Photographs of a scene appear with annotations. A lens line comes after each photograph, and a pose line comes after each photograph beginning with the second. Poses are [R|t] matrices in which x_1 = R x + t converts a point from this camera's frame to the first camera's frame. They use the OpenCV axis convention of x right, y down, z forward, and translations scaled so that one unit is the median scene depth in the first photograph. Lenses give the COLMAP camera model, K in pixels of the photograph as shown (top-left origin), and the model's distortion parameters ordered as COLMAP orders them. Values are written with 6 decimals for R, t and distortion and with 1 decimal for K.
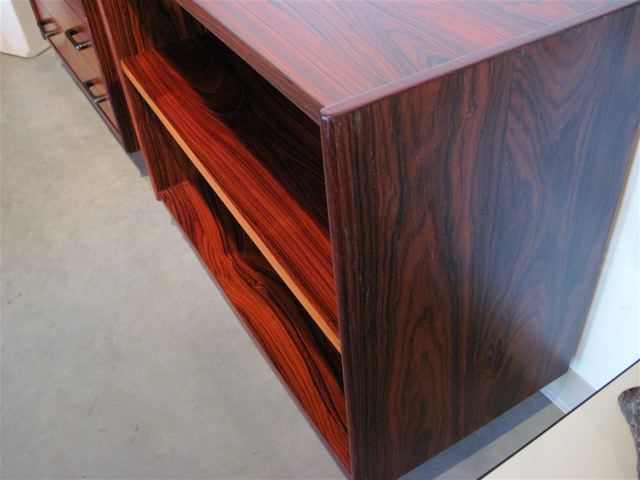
lens RADIAL K [[674.4, 0, 320.0], [0, 674.4, 240.0], [0, 0, 1]] dist [-0.203188, 0.167226]
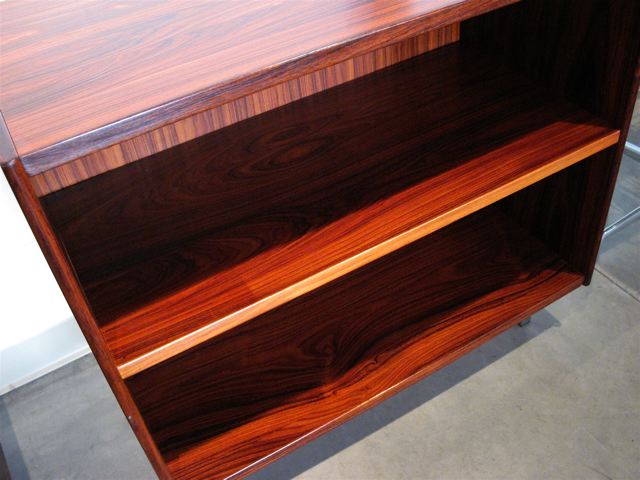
lens RADIAL K [[674.4, 0, 320.0], [0, 674.4, 240.0], [0, 0, 1]] dist [-0.203188, 0.167226]
pose [[0.007004, -0.606014, 0.795423, -0.752288], [0.743511, 0.535071, 0.401112, -0.465022], [-0.668687, 0.588596, 0.454326, 0.567144]]
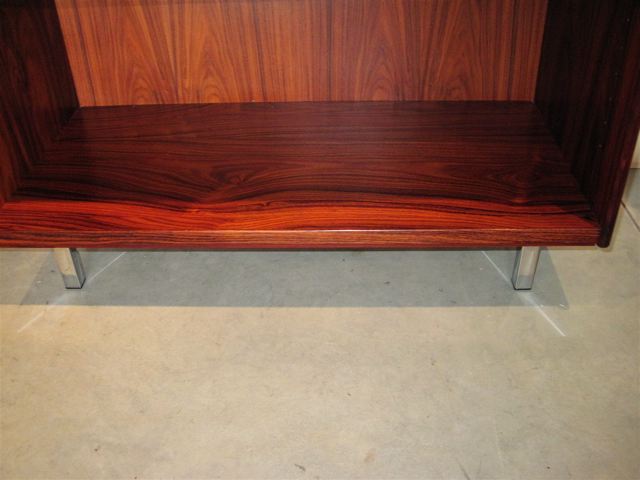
lens RADIAL K [[674.4, 0, 320.0], [0, 674.4, 240.0], [0, 0, 1]] dist [-0.203188, 0.167226]
pose [[0.538068, -0.436904, 0.720832, -0.632810], [0.566270, 0.820817, 0.074811, 0.080113], [-0.624356, 0.367932, 0.689061, 0.500268]]
